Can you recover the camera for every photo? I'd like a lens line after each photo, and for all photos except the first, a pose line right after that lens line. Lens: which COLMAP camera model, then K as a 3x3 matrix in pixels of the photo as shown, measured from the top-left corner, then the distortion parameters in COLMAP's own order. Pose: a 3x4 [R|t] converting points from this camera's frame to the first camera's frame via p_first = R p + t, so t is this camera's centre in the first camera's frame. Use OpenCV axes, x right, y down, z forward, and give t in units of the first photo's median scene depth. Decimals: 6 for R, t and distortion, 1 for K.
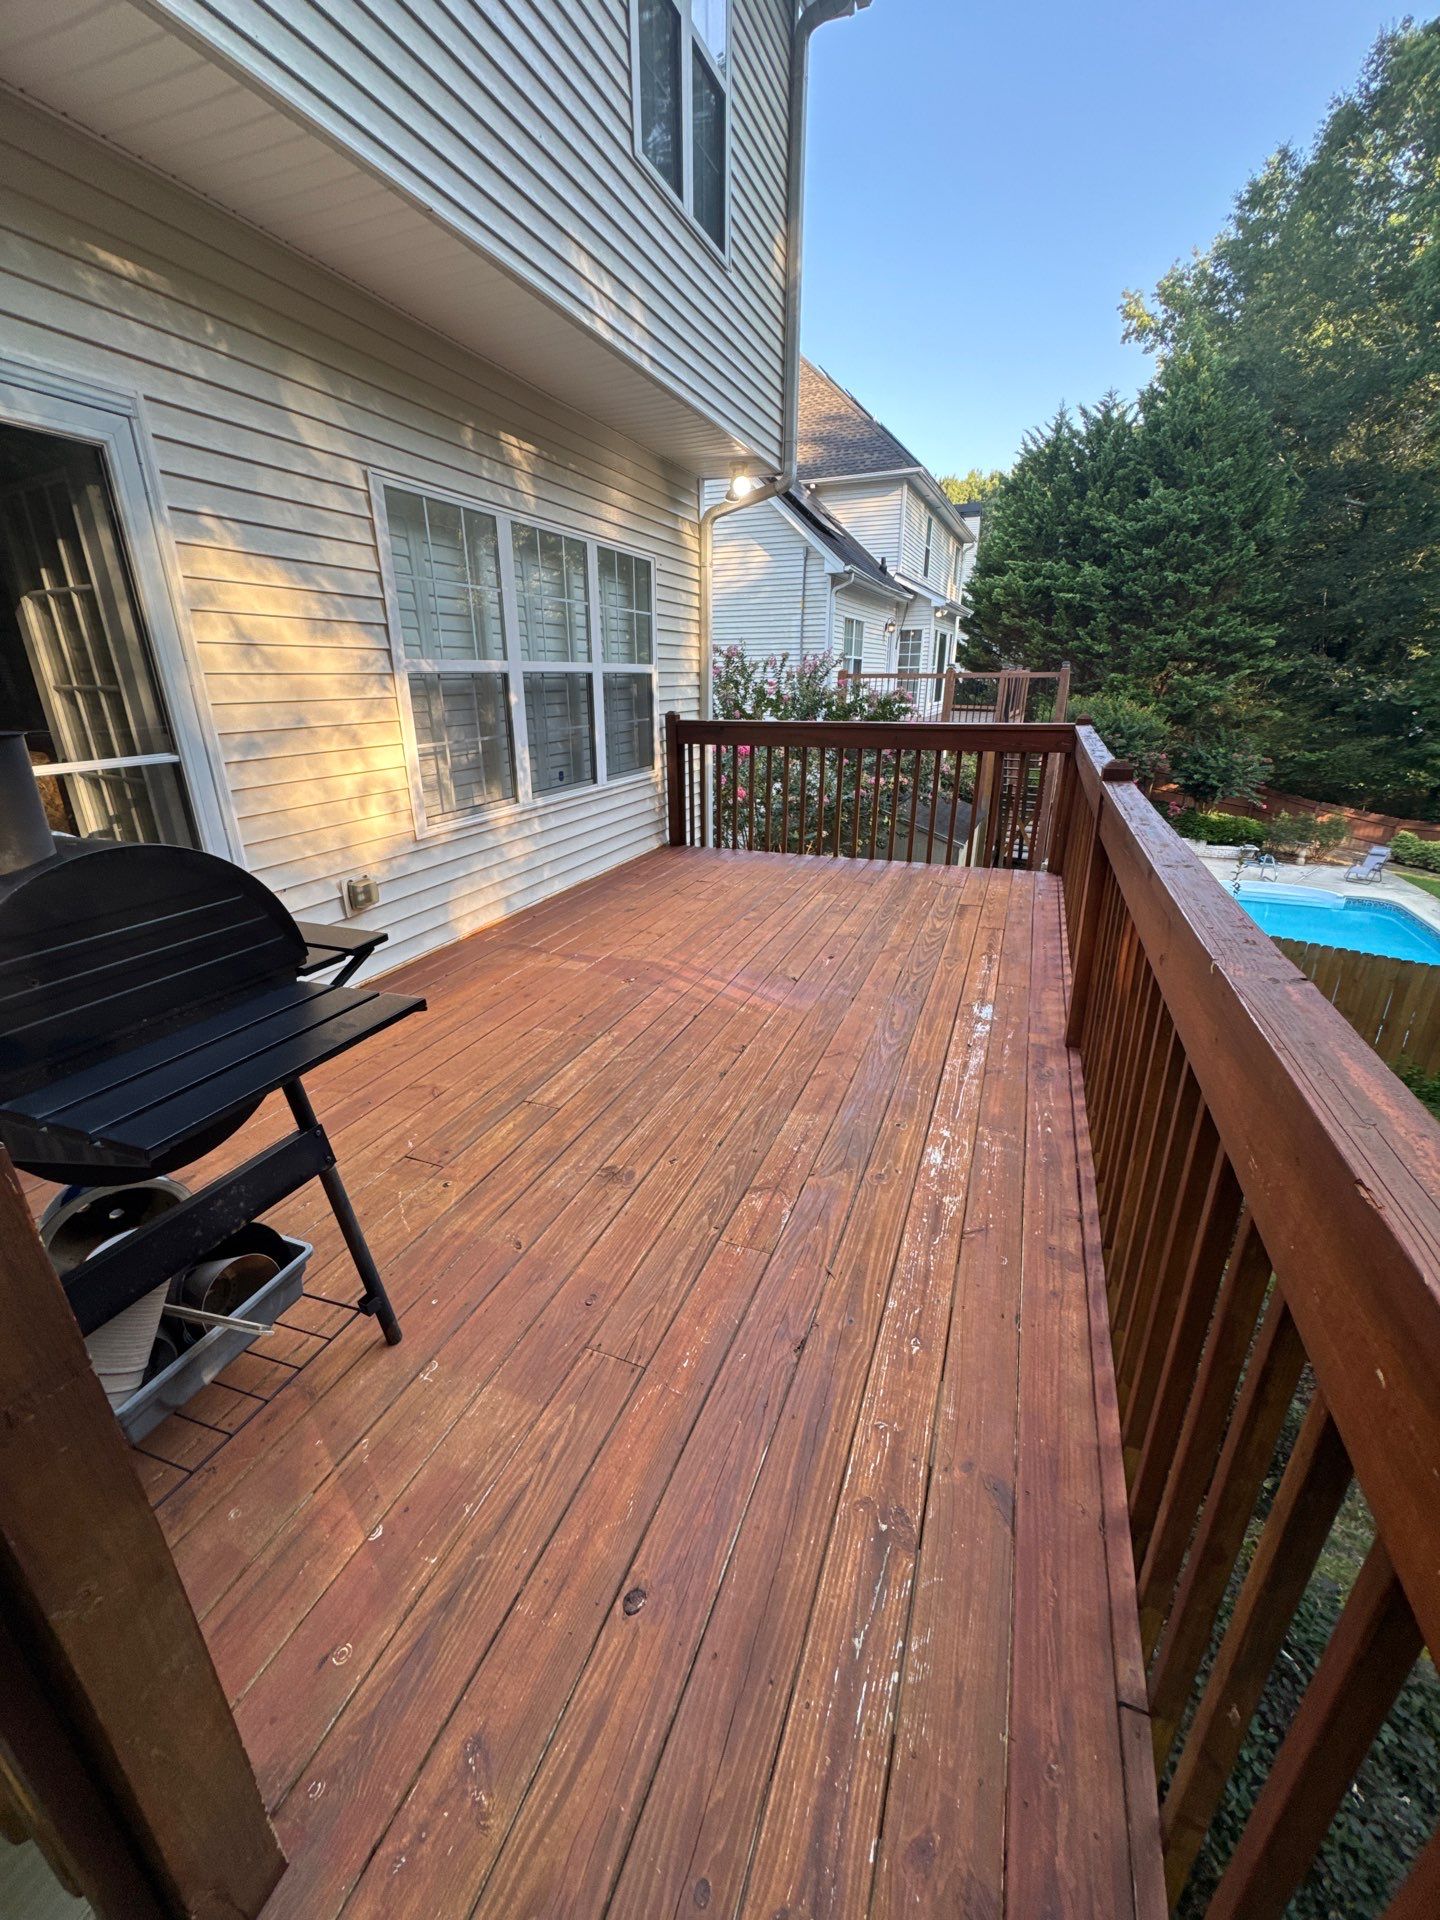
lens RADIAL K [[764.4, 0, 720.0], [0, 764.4, 960.0], [0, 0, 1]] dist [-0.008819, -0.000136]
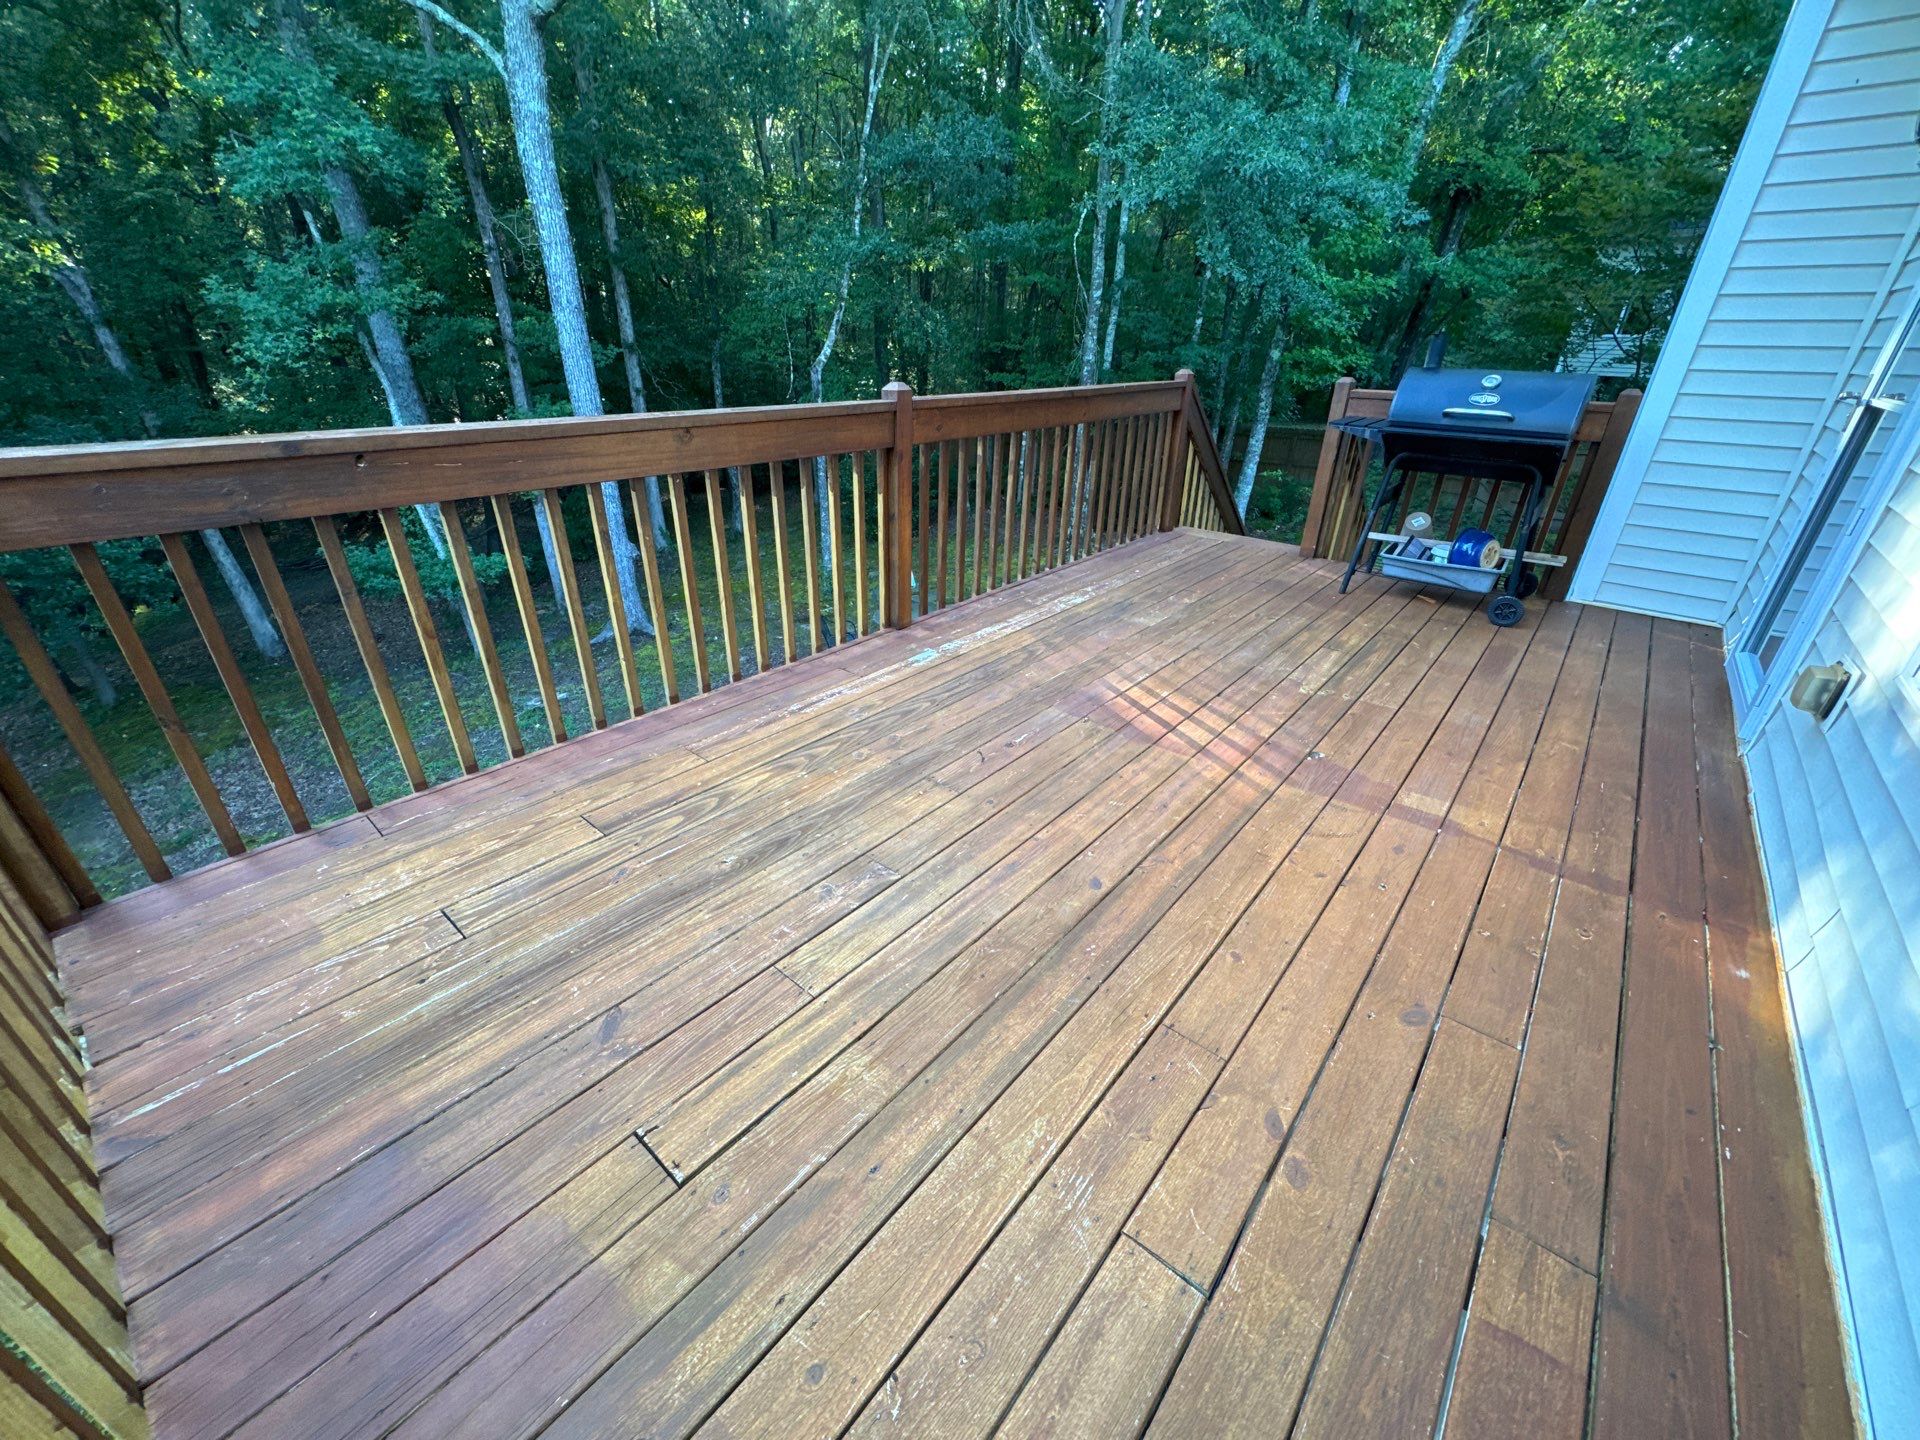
lens RADIAL K [[764.4, 0, 960.0], [0, 764.4, 720.0], [0, 0, 1]] dist [-0.008819, -0.000136]
pose [[-0.948203, -0.145602, 0.282333, -0.000517], [0.106643, 0.691291, 0.714664, -0.399090], [-0.299231, 0.707755, -0.639956, 1.128685]]
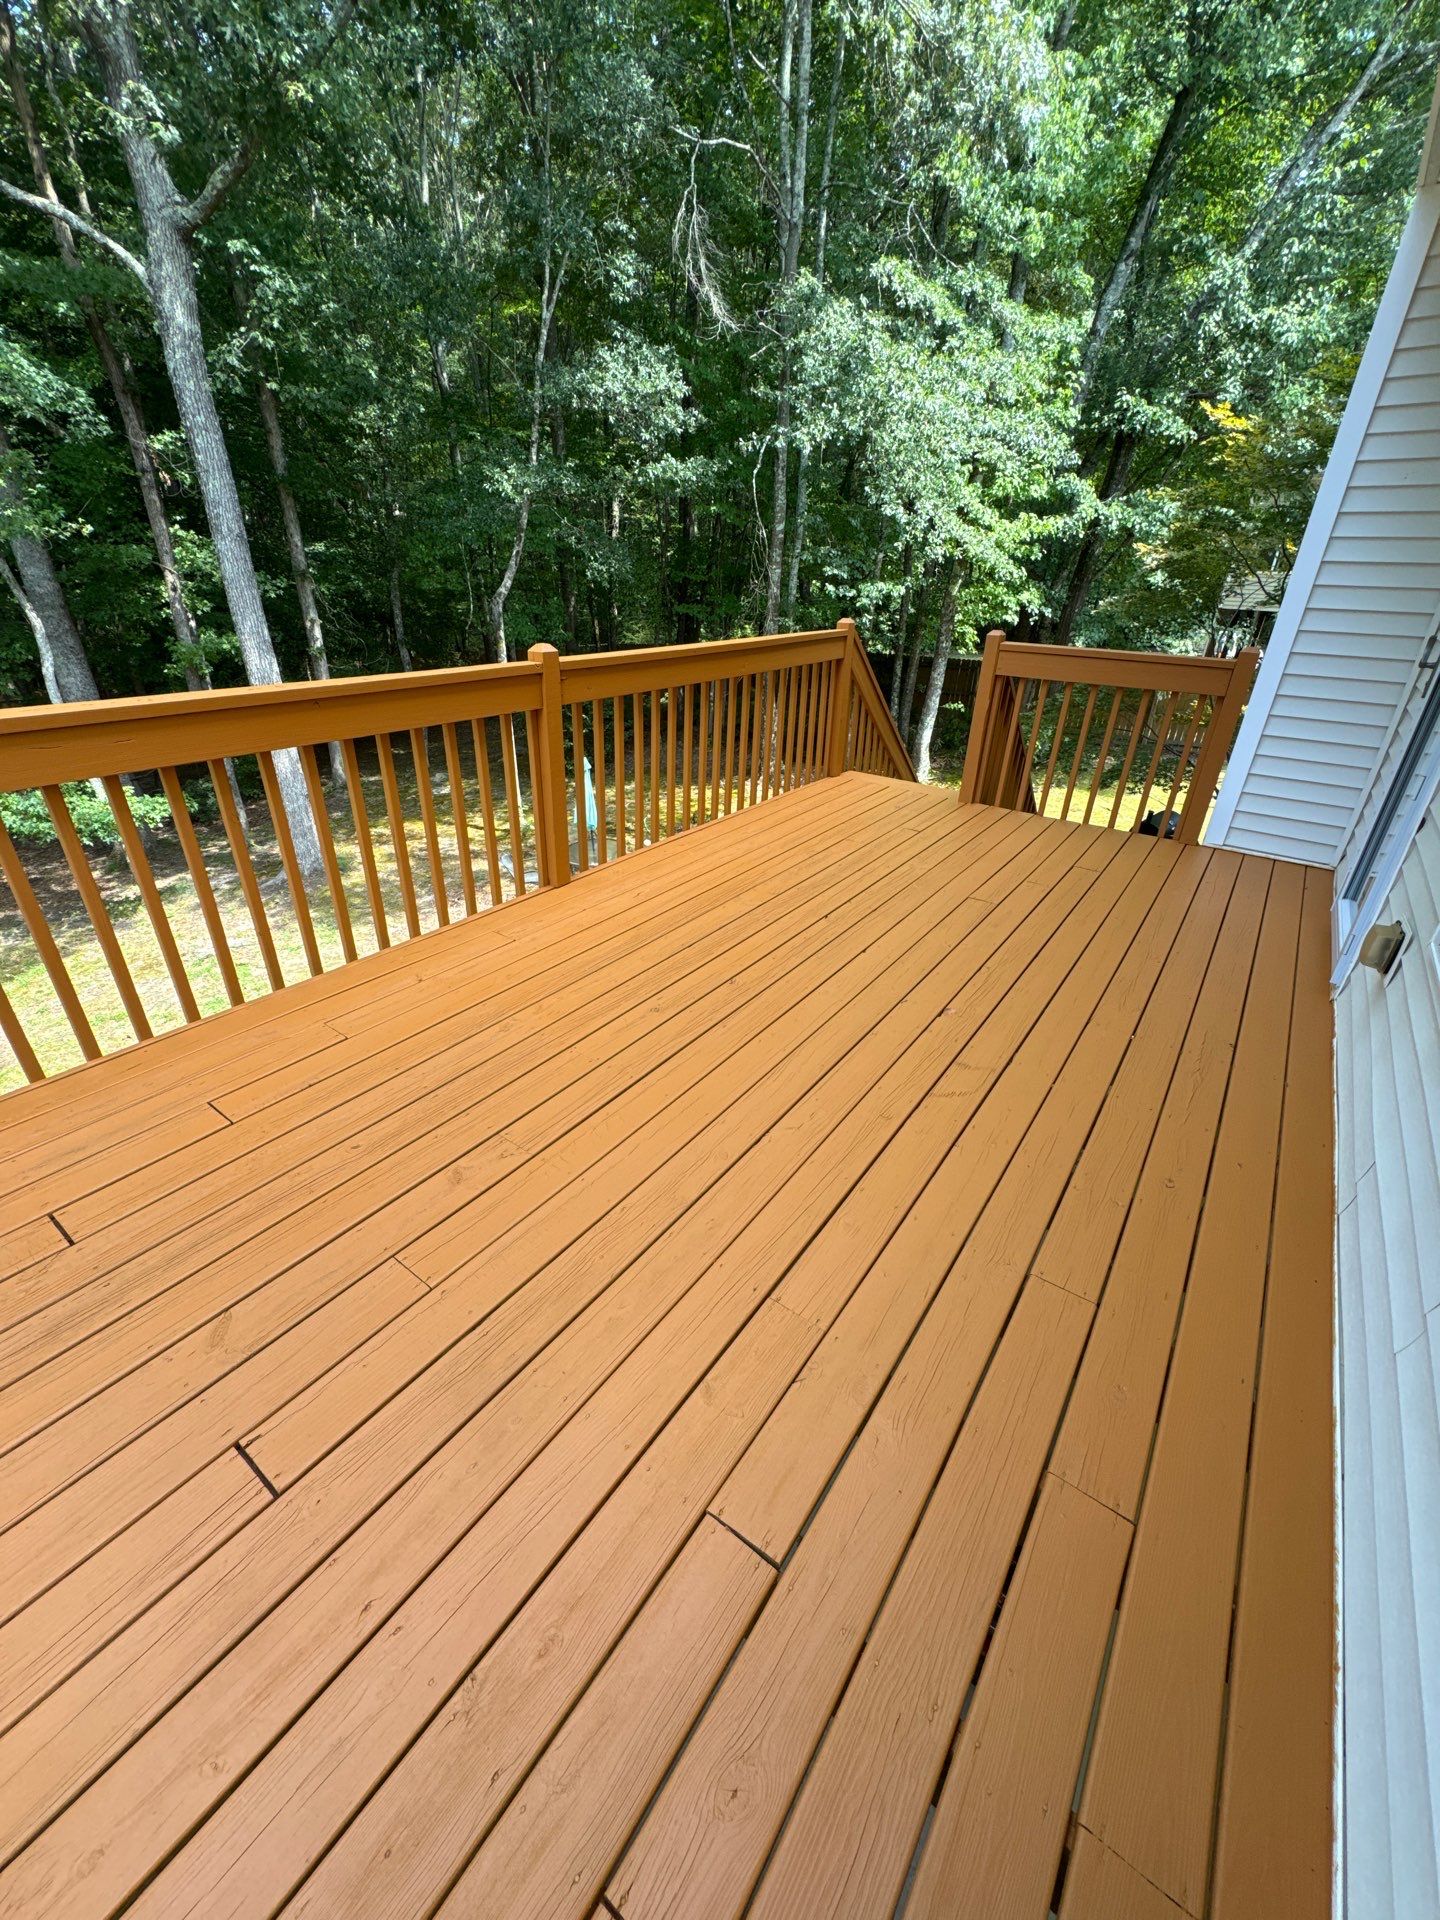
lens RADIAL K [[764.4, 0, 720.0], [0, 764.4, 960.0], [0, 0, 1]] dist [-0.008819, -0.000136]
pose [[-0.969705, -0.124301, 0.210288, -0.041636], [0.071603, 0.678405, 0.731190, -0.420277], [-0.233548, 0.724096, -0.648953, 1.102773]]
